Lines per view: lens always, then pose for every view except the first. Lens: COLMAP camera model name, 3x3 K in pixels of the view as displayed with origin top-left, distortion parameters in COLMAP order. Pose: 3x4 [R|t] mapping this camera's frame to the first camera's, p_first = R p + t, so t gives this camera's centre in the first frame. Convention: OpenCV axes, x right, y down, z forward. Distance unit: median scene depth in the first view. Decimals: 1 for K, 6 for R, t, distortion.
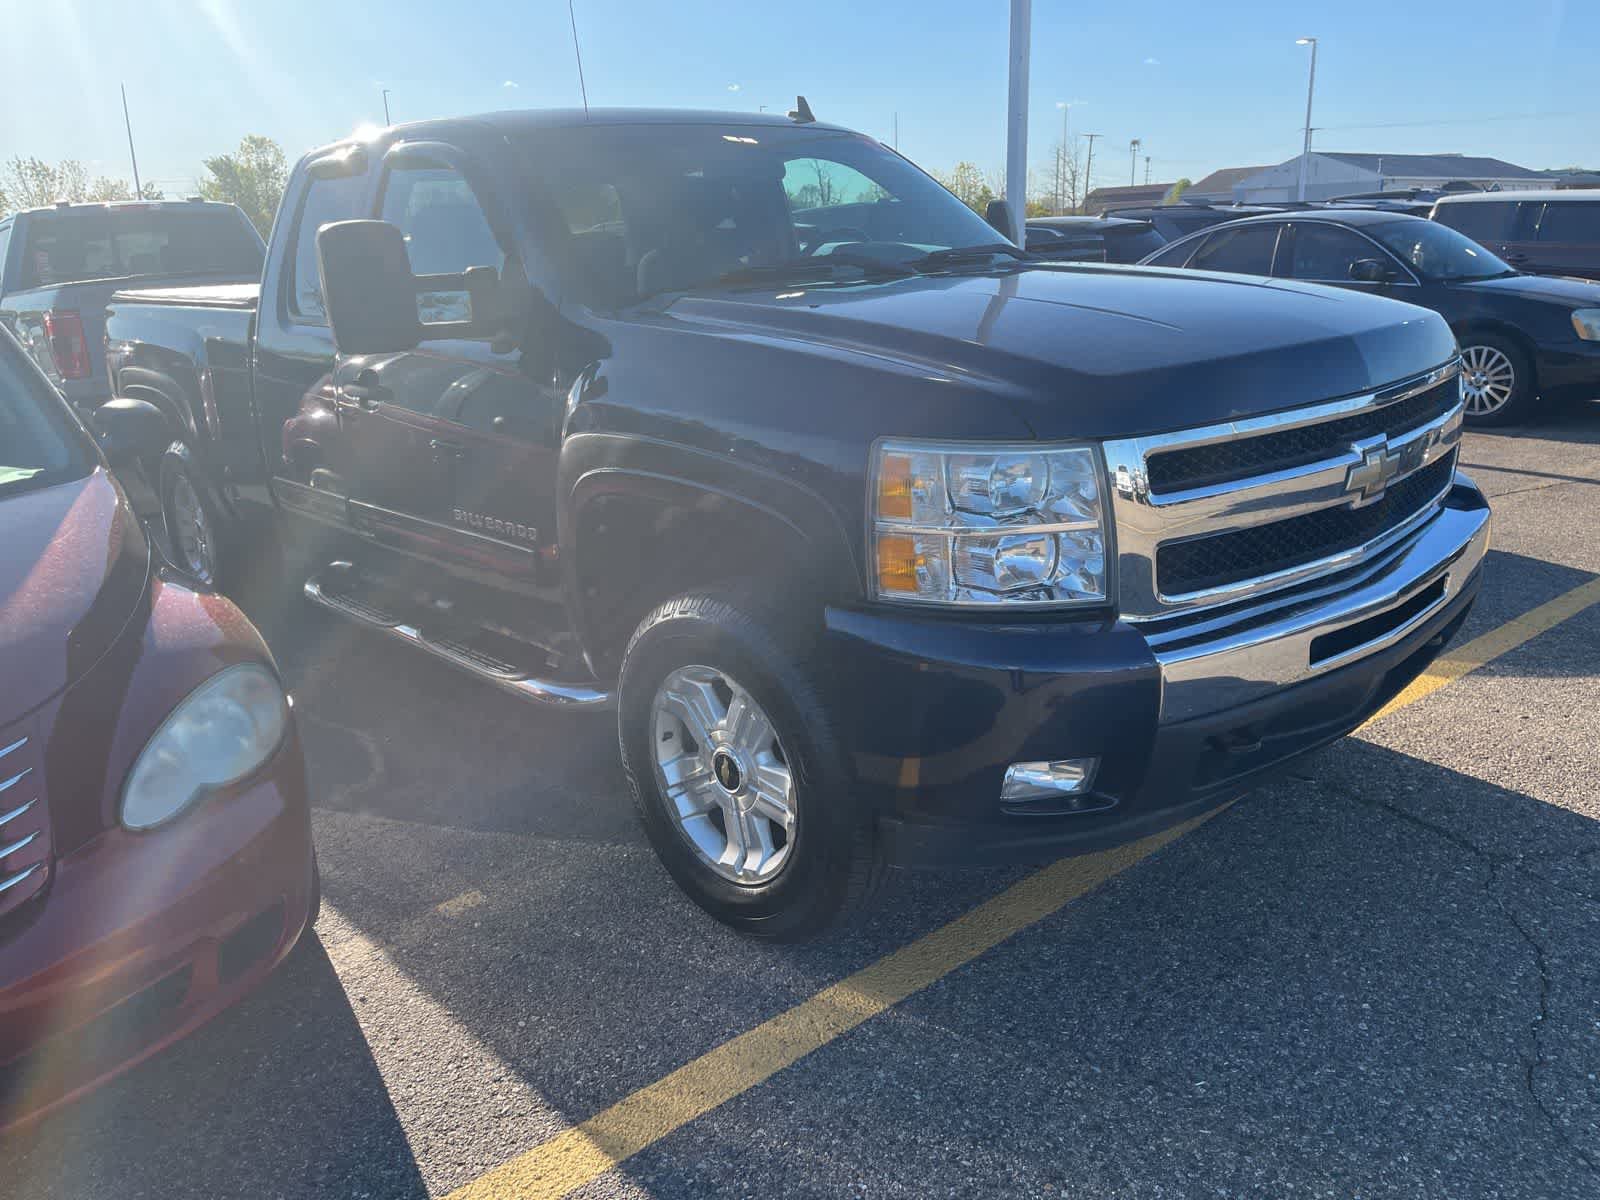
lens RADIAL K [[1230.7, 0, 771.6], [0, 1230.7, 628.6], [0, 0, 1]] dist [0.071190, -0.102067]
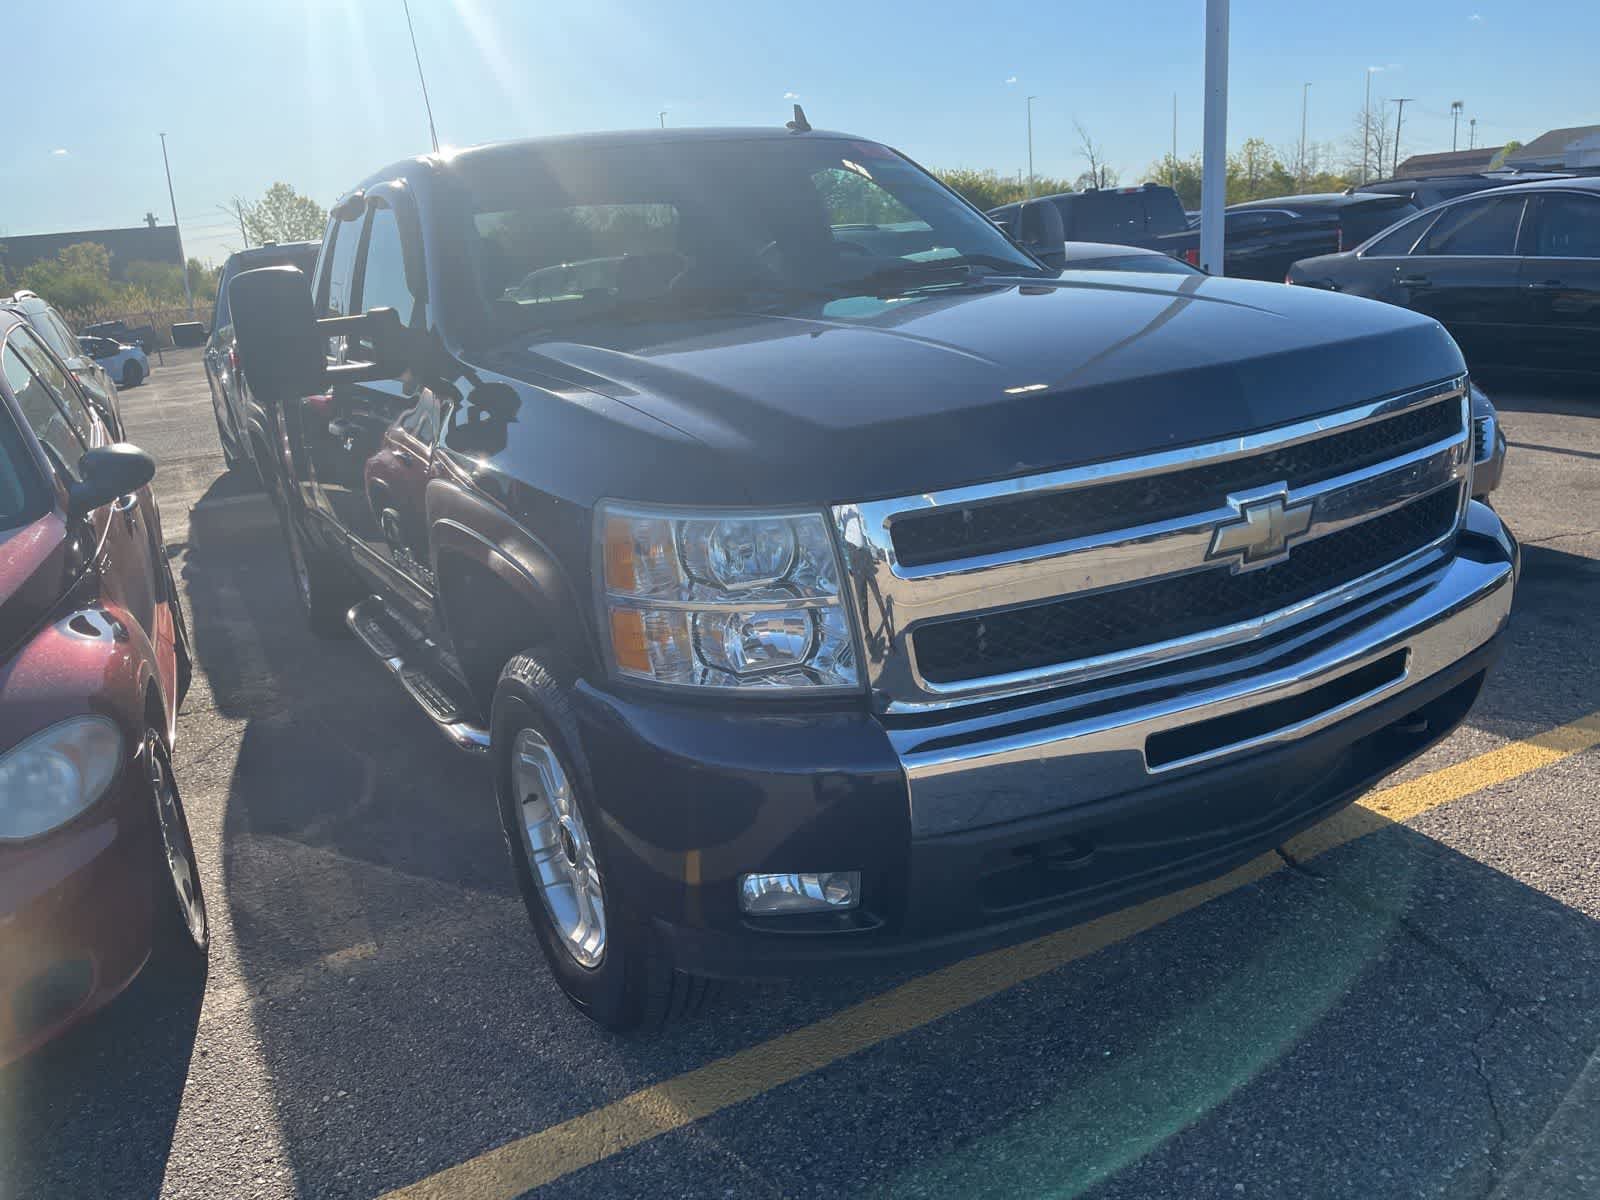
lens RADIAL K [[1216.8, 0, 785.1], [0, 1216.8, 619.6], [0, 0, 1]] dist [0.091283, -0.135545]
pose [[0.974068, 0.017734, -0.225559, 0.338481], [-0.018224, 0.999834, -0.000090, -0.057276], [0.225520, 0.004198, 0.974229, 0.136098]]
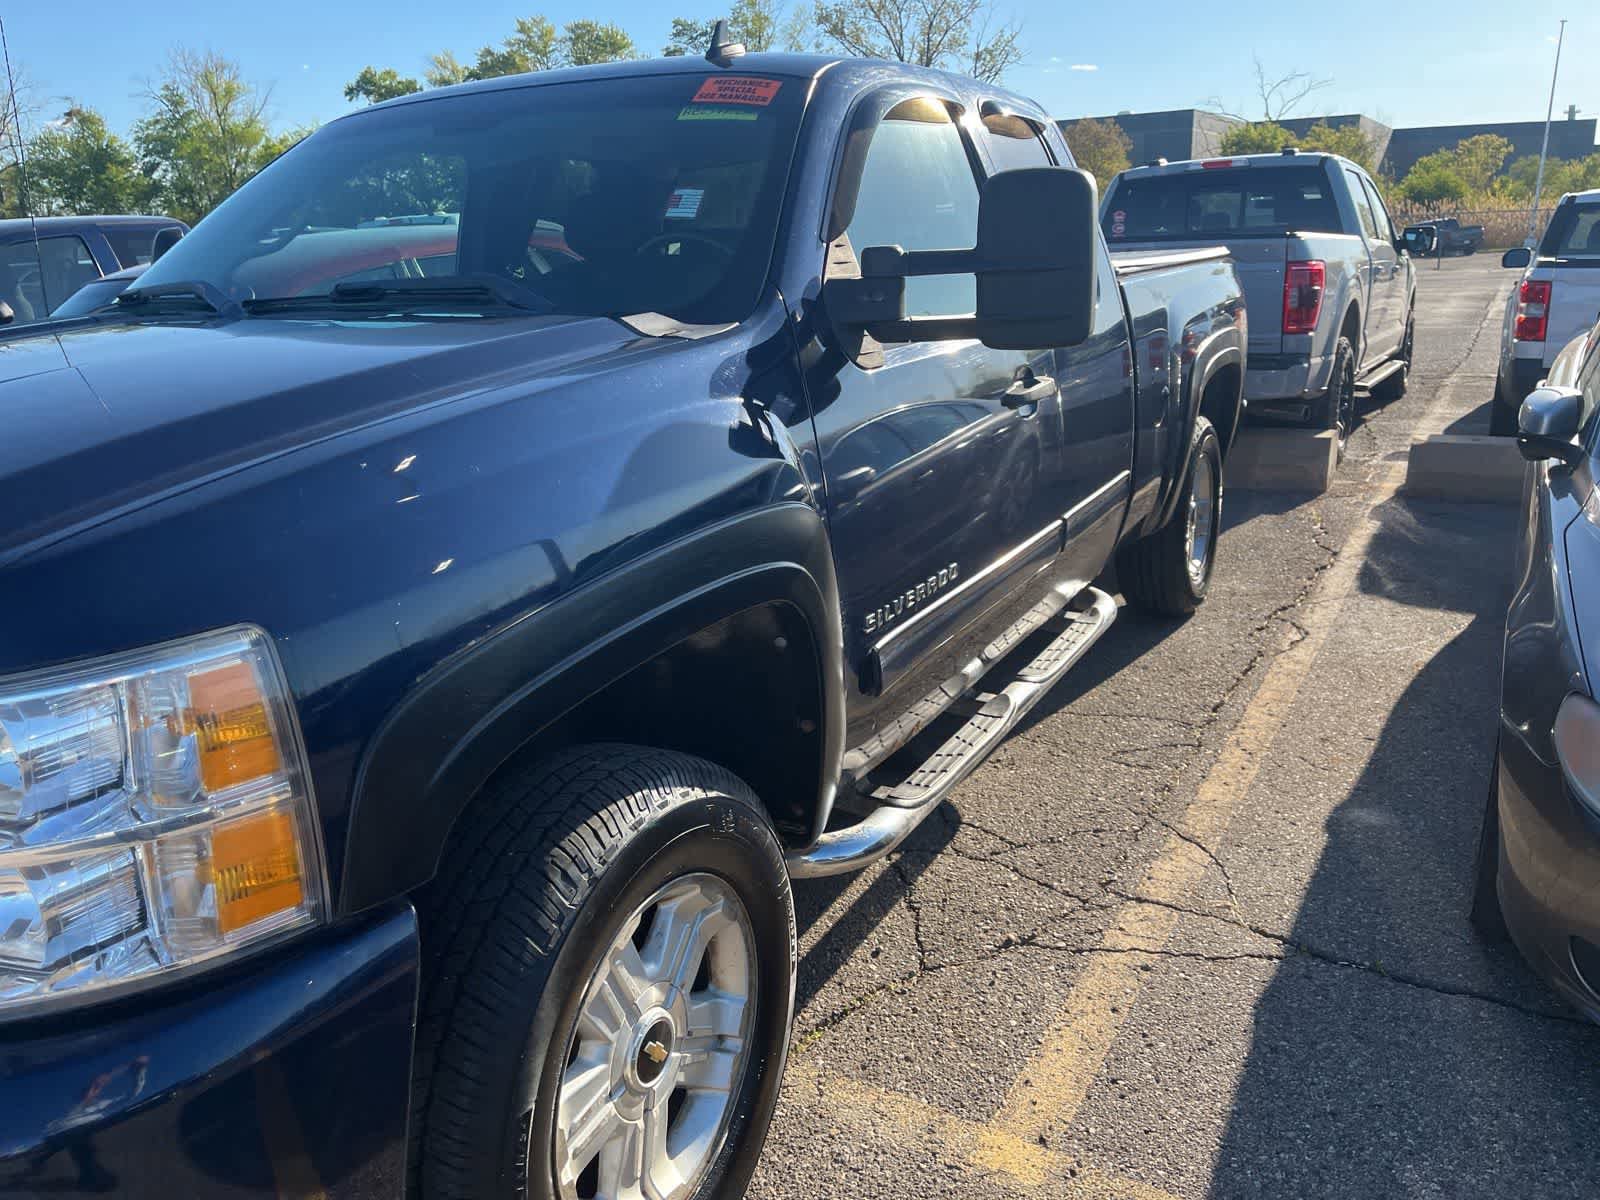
lens RADIAL K [[1218.0, 0, 806.8], [0, 1218.0, 591.9], [0, 0, 1]] dist [0.074493, -0.113253]
pose [[0.328245, 0.286828, -0.899992, 1.039759], [-0.260940, 0.943241, 0.205441, -0.441709], [0.907836, 0.167409, 0.384459, 1.274532]]
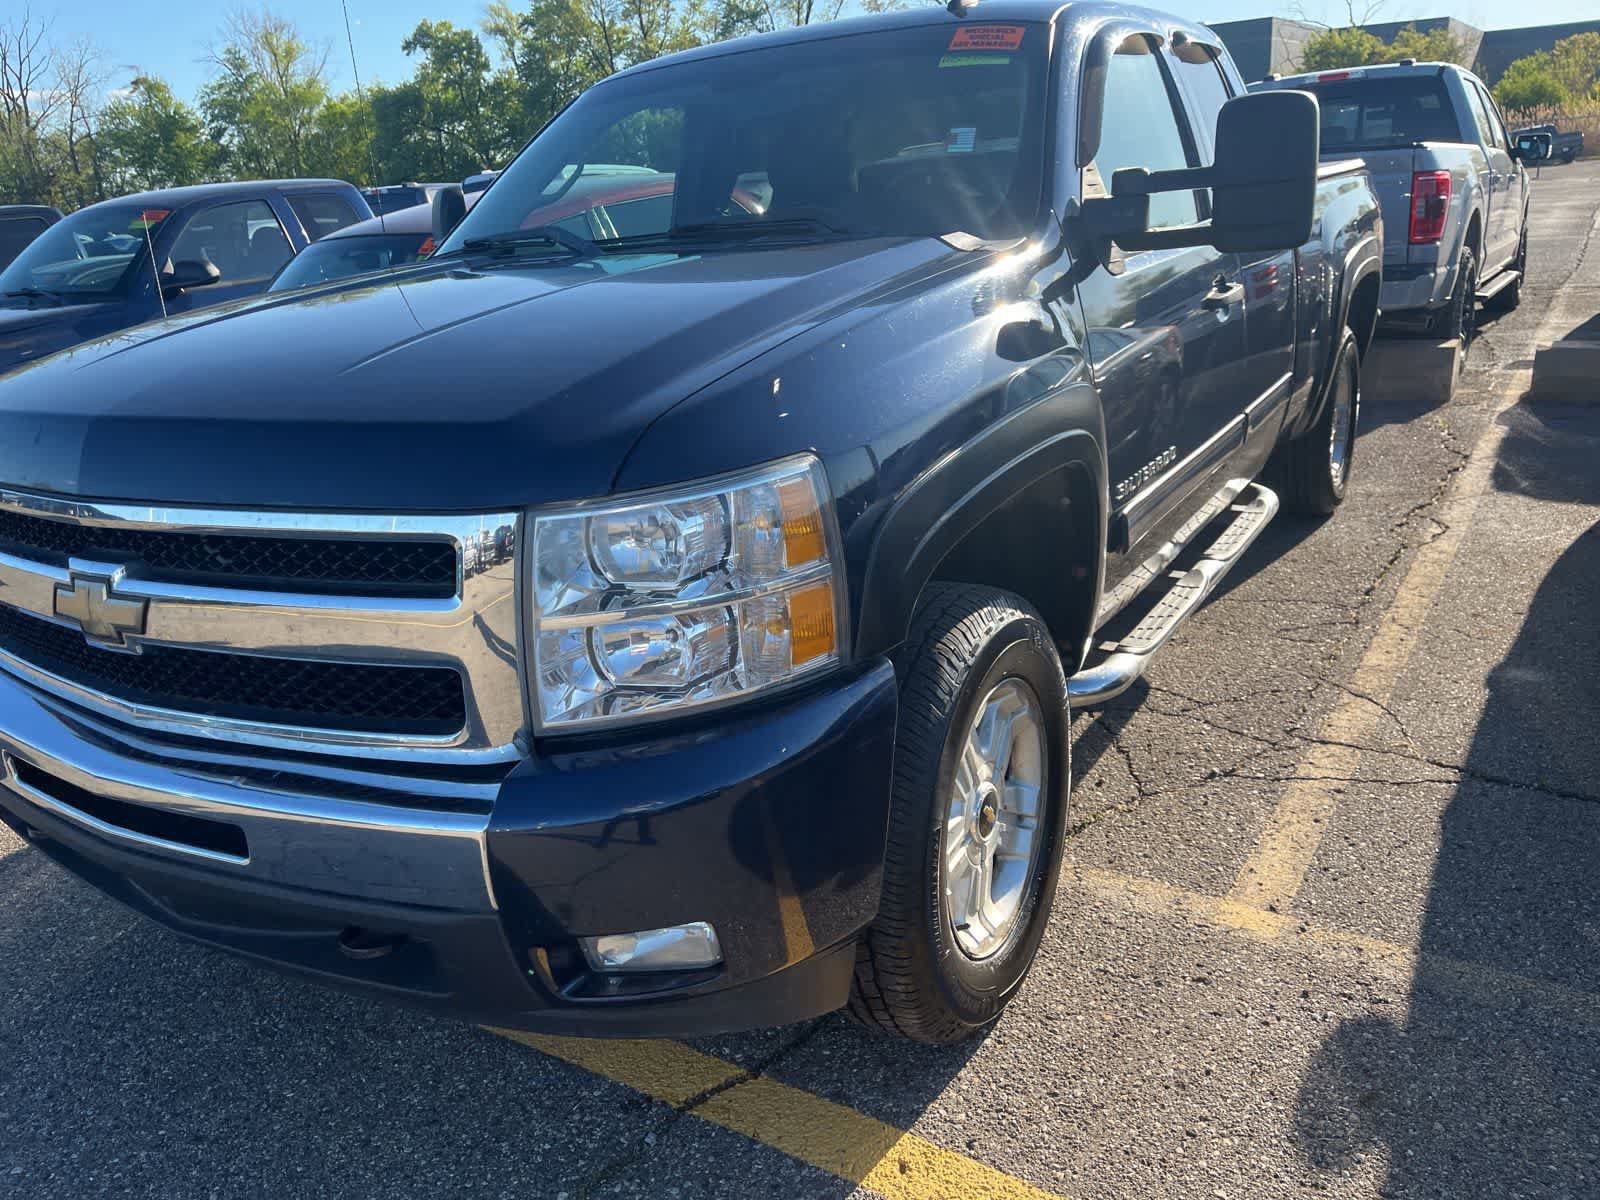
lens RADIAL K [[1216.8, 0, 785.1], [0, 1216.8, 619.6], [0, 0, 1]] dist [0.091283, -0.135545]
pose [[0.273254, 0.338326, -0.900482, 1.169569], [-0.222483, 0.932955, 0.283014, -0.387809], [0.935860, 0.123007, 0.330206, 1.068403]]
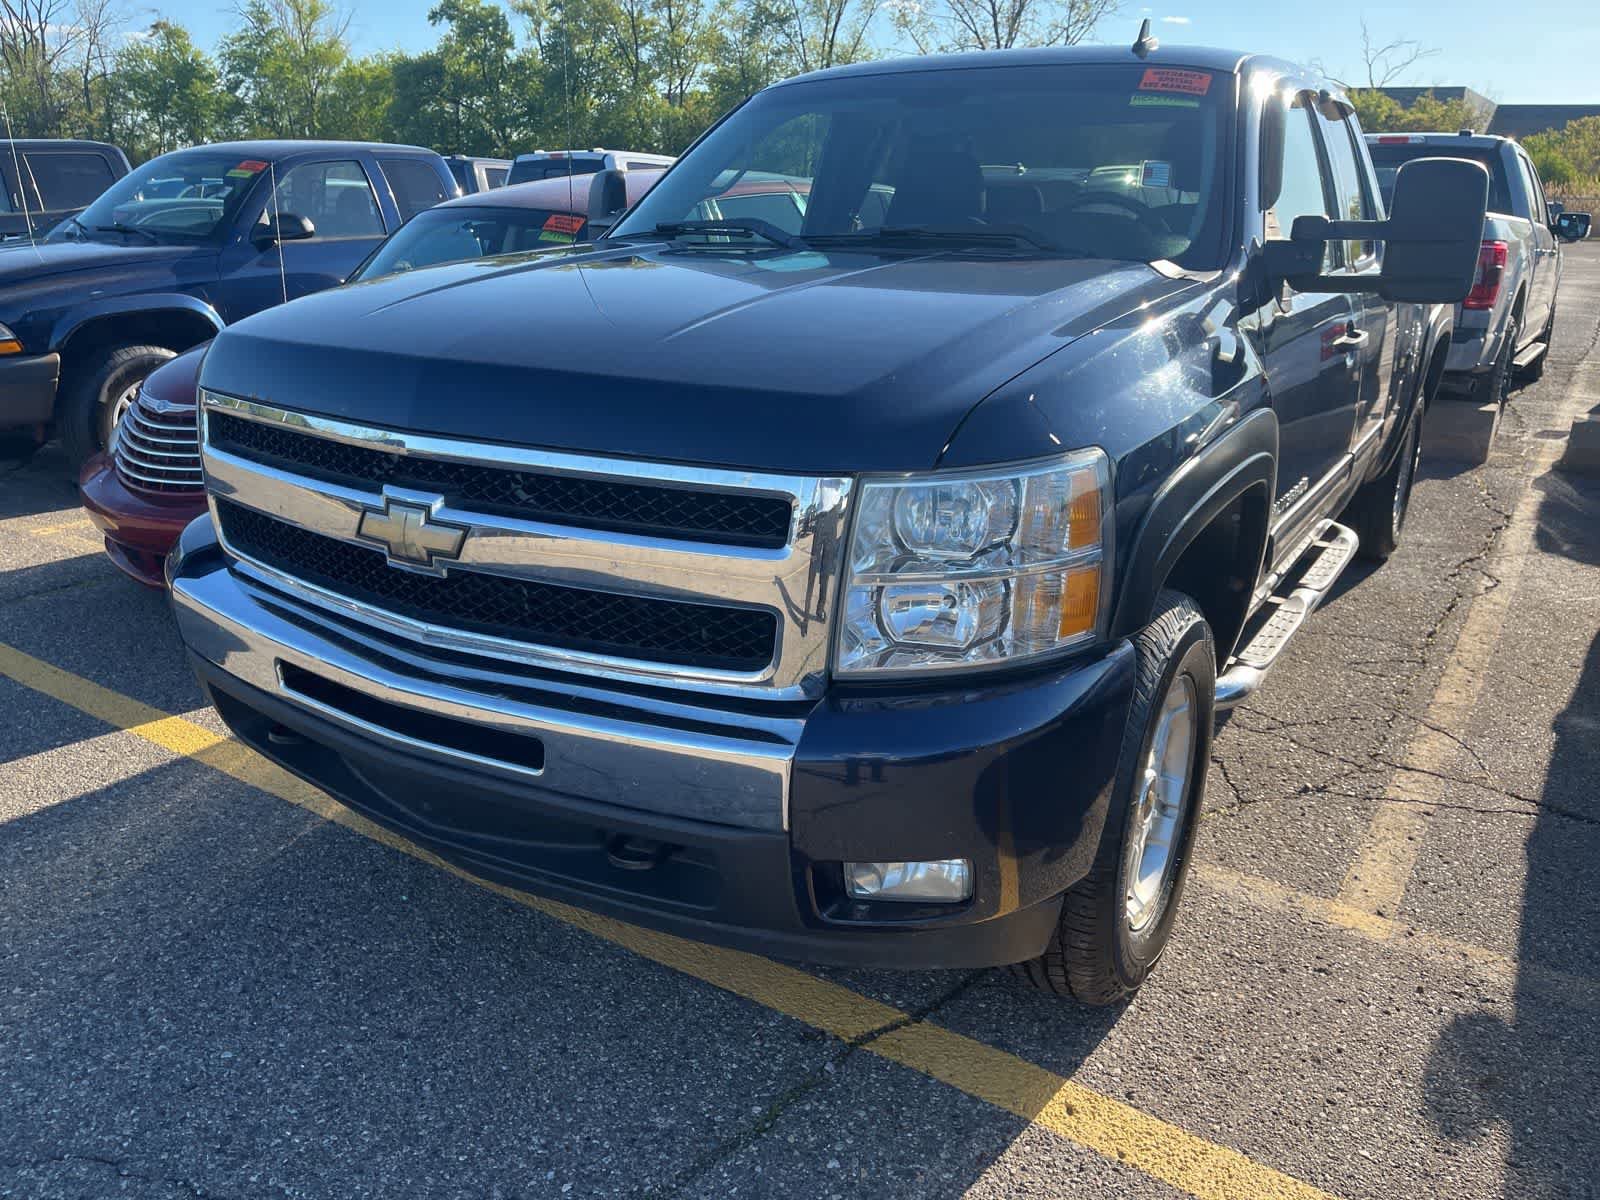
lens RADIAL K [[1217.8, 0, 778.5], [0, 1217.8, 619.2], [0, 0, 1]] dist [0.094777, -0.141378]
pose [[0.260437, 0.358180, -0.896593, 1.193842], [-0.309187, 0.910676, 0.273995, -0.342010], [0.914645, 0.205857, 0.347918, 0.895945]]
